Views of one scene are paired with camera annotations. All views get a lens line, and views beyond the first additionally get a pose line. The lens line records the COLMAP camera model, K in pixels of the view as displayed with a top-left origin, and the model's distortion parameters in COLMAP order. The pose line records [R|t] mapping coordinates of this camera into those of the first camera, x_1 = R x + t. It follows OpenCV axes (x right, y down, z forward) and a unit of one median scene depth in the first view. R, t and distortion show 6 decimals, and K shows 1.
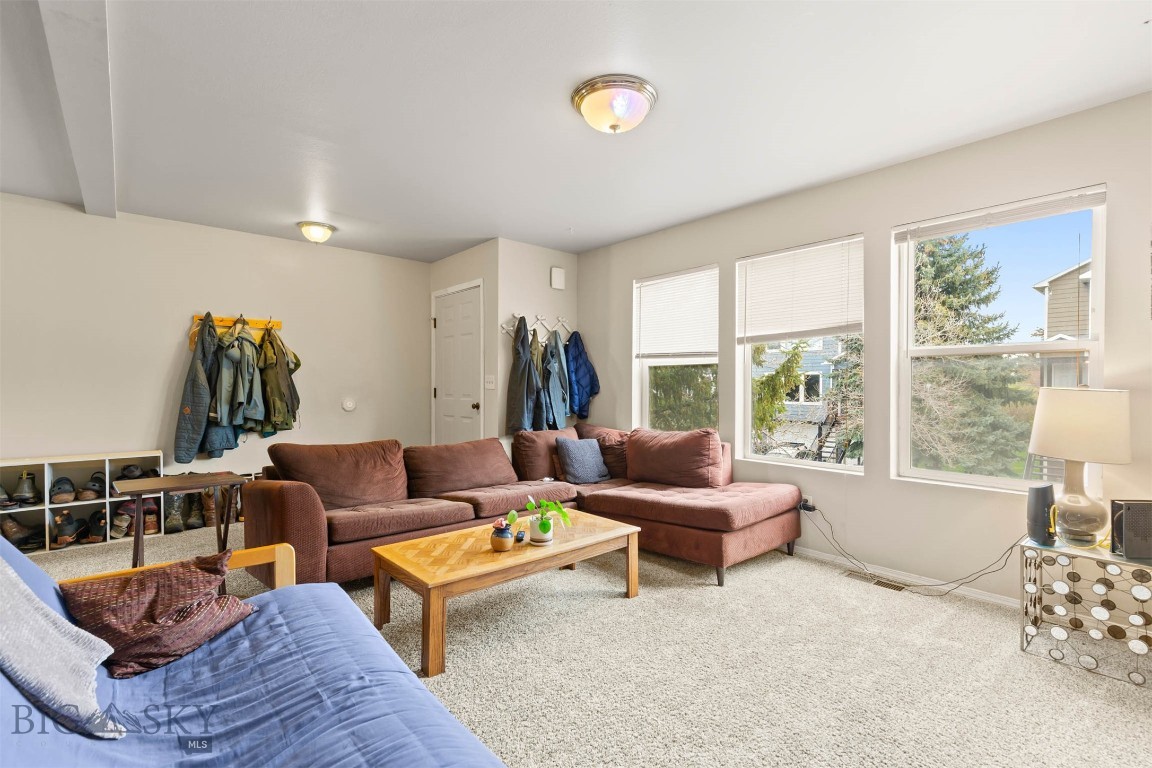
lens RADIAL K [[521.9, 0, 573.2], [0, 521.9, 393.2], [0, 0, 1]] dist [0.006092, -0.001436]
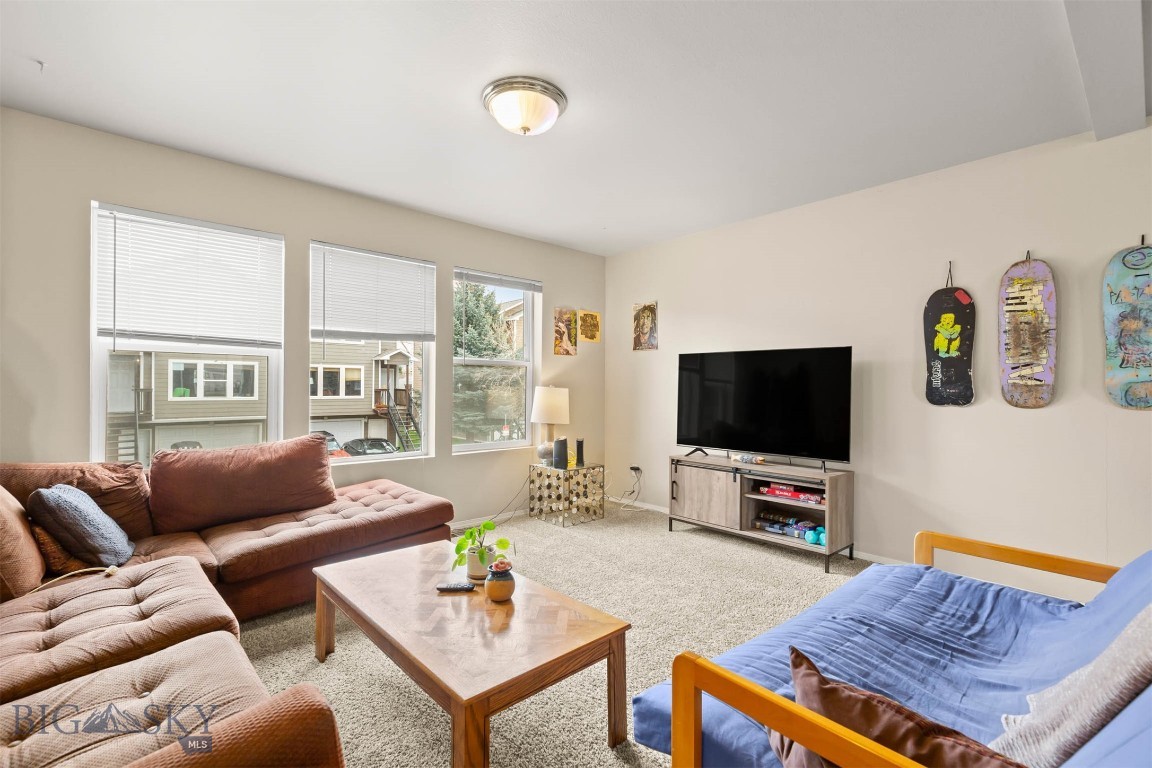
lens RADIAL K [[521.9, 0, 572.4], [0, 521.9, 384.3], [0, 0, 1]] dist [0.006092, -0.001436]
pose [[-0.031477, 0.004754, 0.999493, -0.587354], [0.008351, 0.999955, -0.004493, -0.006208], [-0.999470, 0.008206, -0.031515, 0.595427]]
